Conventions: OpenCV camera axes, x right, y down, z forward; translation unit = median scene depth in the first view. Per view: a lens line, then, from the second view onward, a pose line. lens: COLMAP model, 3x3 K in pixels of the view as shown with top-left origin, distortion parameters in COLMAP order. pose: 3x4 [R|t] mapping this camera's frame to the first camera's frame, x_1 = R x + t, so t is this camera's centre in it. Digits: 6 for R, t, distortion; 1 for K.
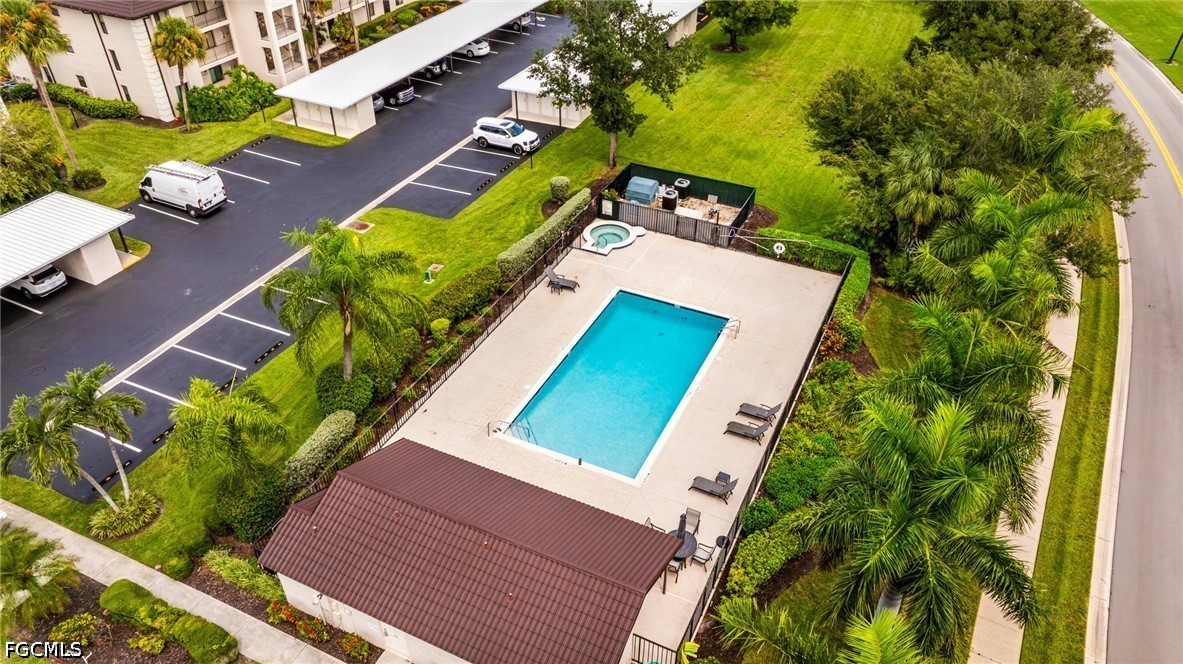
lens RADIAL K [[838.5, 0, 591.5], [0, 838.5, 332.0], [0, 0, 1]] dist [-0.055215, 0.069567]
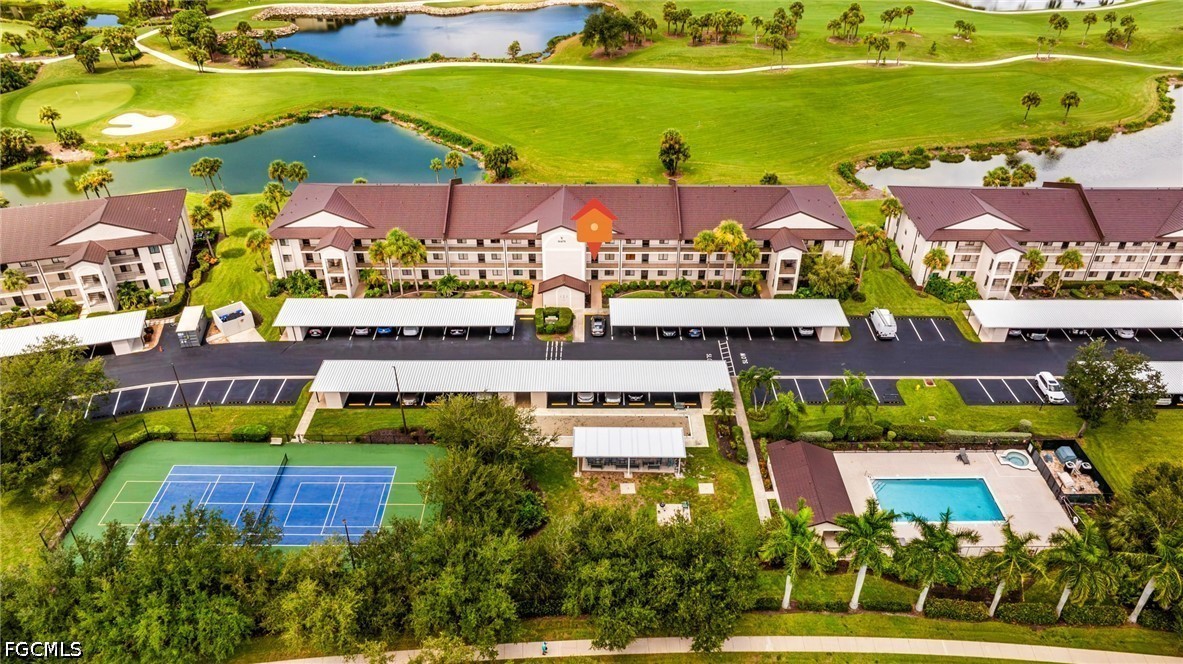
lens RADIAL K [[838.5, 0, 591.5], [0, 838.5, 332.0], [0, 0, 1]] dist [-0.055215, 0.069567]
pose [[0.429105, 0.502839, -0.750348, 0.828014], [-0.535414, 0.810640, 0.237054, -0.265550], [0.727462, 0.300026, 0.617077, -0.888369]]
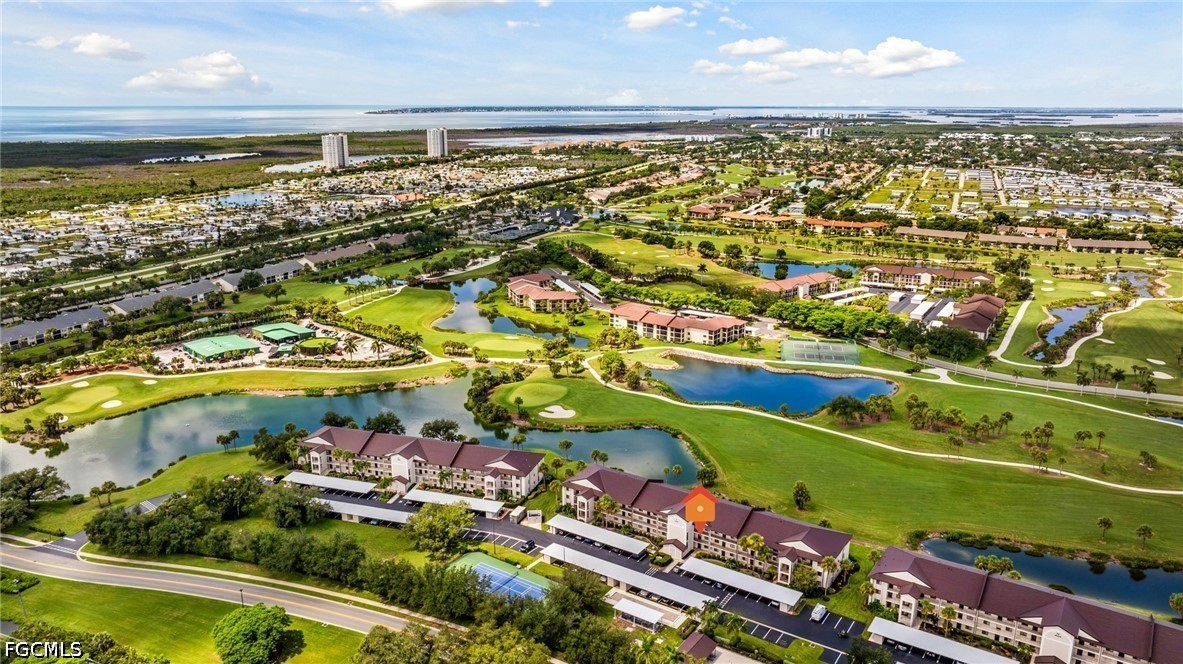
lens RADIAL K [[821.8, 0, 591.5], [0, 821.8, 332.0], [0, 0, 1]] dist [0.036612, 0.000509]
pose [[-0.143661, 0.247479, -0.958183, 3.080920], [-0.587080, 0.758140, 0.283833, -1.663801], [0.796680, 0.603306, 0.036375, -0.789509]]
